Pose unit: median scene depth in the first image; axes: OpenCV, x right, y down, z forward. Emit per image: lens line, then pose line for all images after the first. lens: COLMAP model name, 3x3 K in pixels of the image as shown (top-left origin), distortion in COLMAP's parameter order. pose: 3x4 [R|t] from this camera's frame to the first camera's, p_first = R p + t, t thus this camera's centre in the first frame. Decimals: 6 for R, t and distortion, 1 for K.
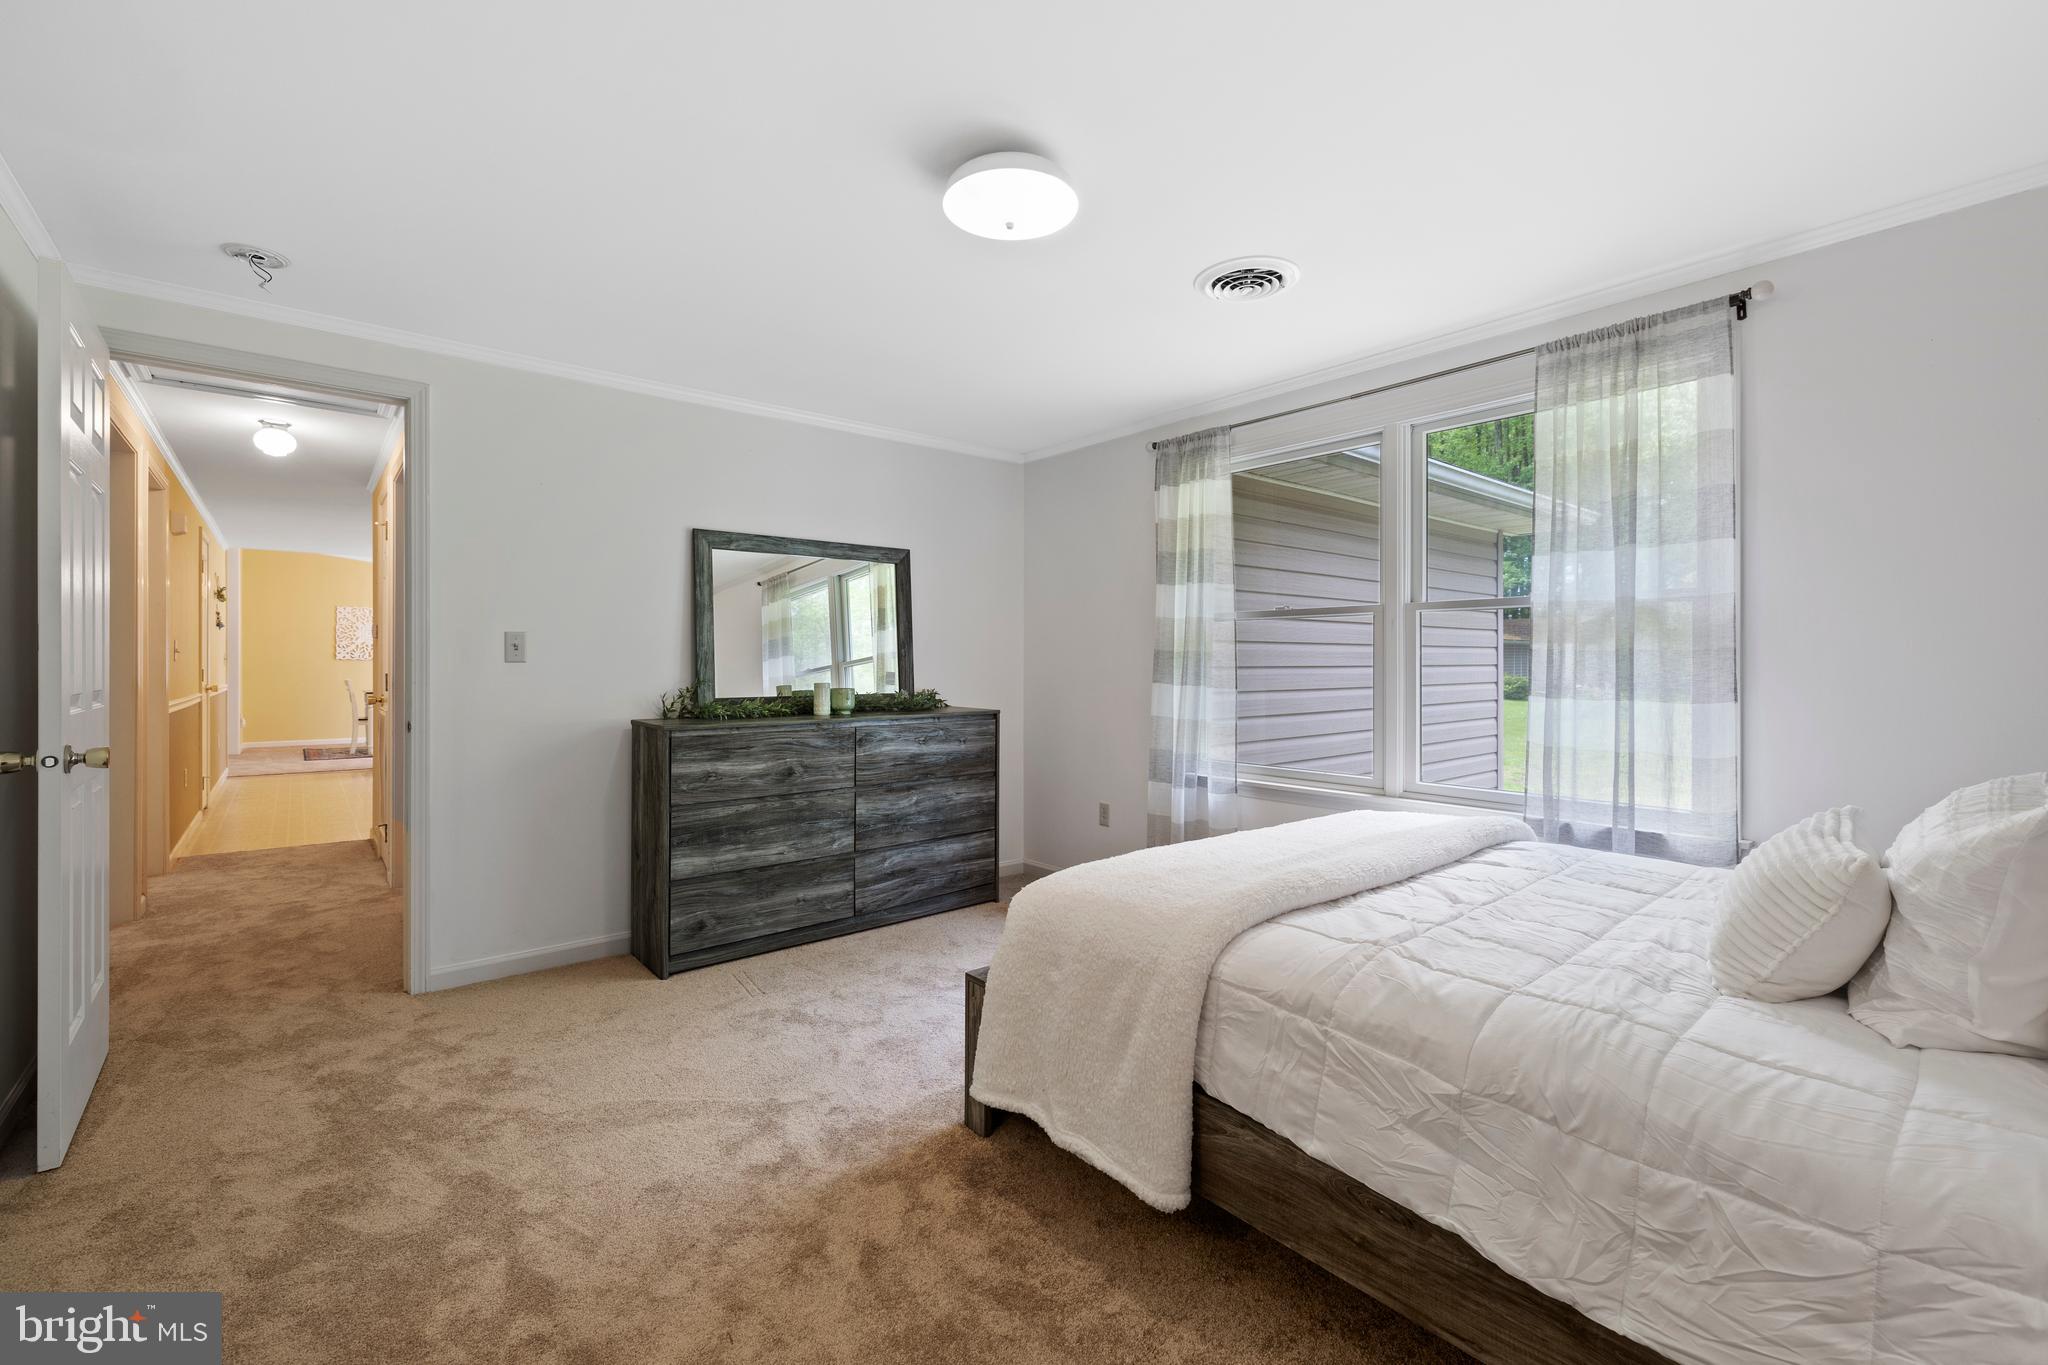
lens RADIAL K [[862.7, 0, 1019.4], [0, 862.7, 668.3], [0, 0, 1]] dist [-0.001555, -0.000142]
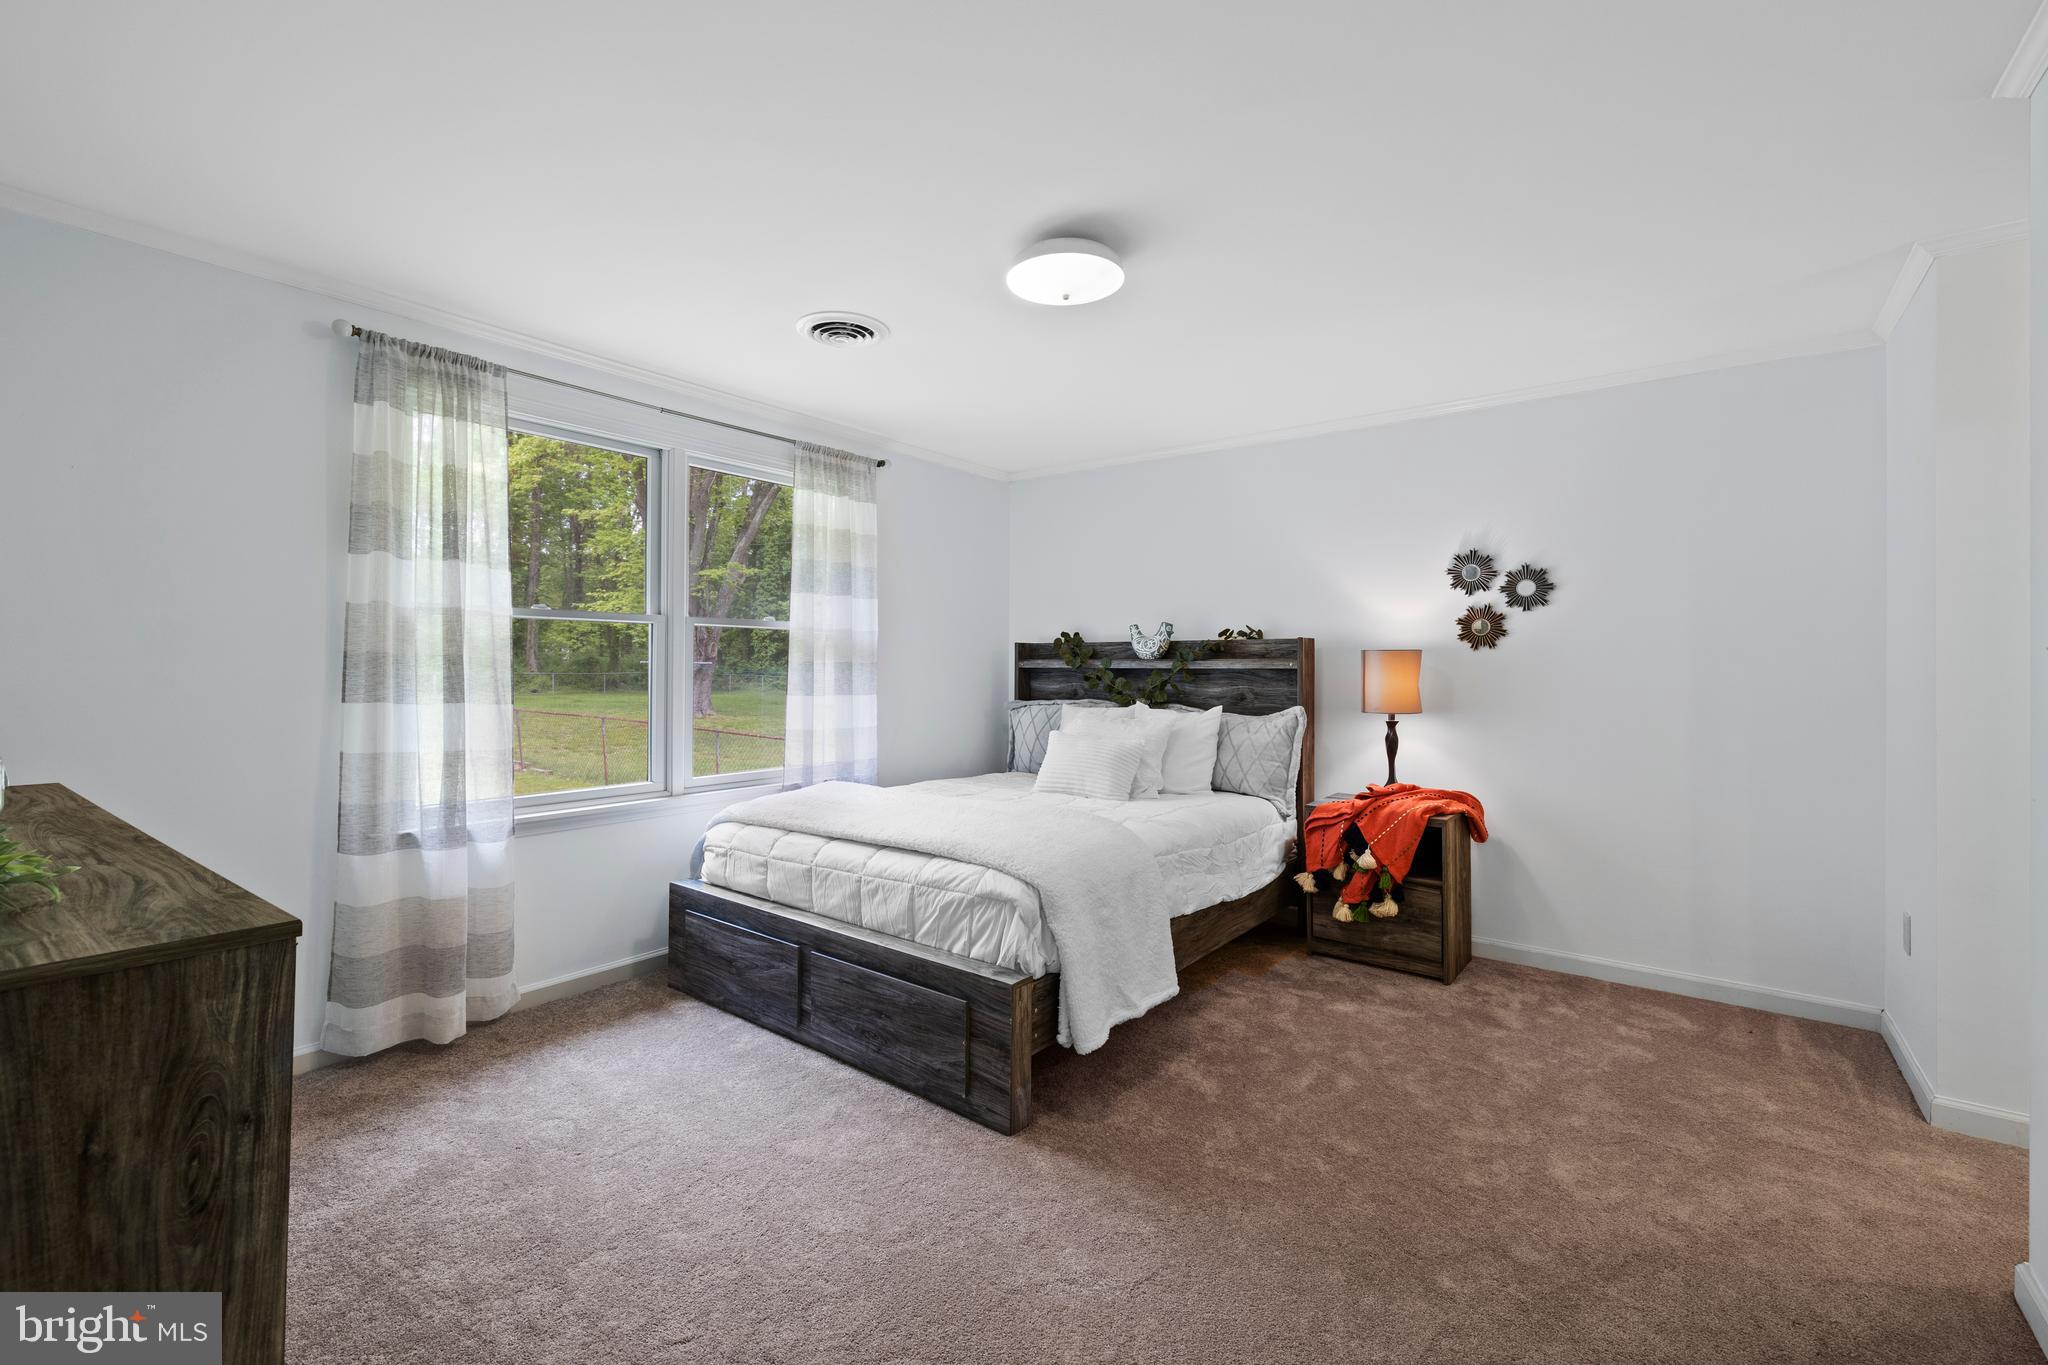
lens RADIAL K [[862.7, 0, 1019.4], [0, 862.7, 668.3], [0, 0, 1]] dist [-0.001555, -0.000142]
pose [[-0.208606, -0.001965, 0.977998, -0.816434], [0.003329, 0.999991, 0.002719, -0.013280], [-0.977994, 0.003823, -0.208598, 0.940744]]
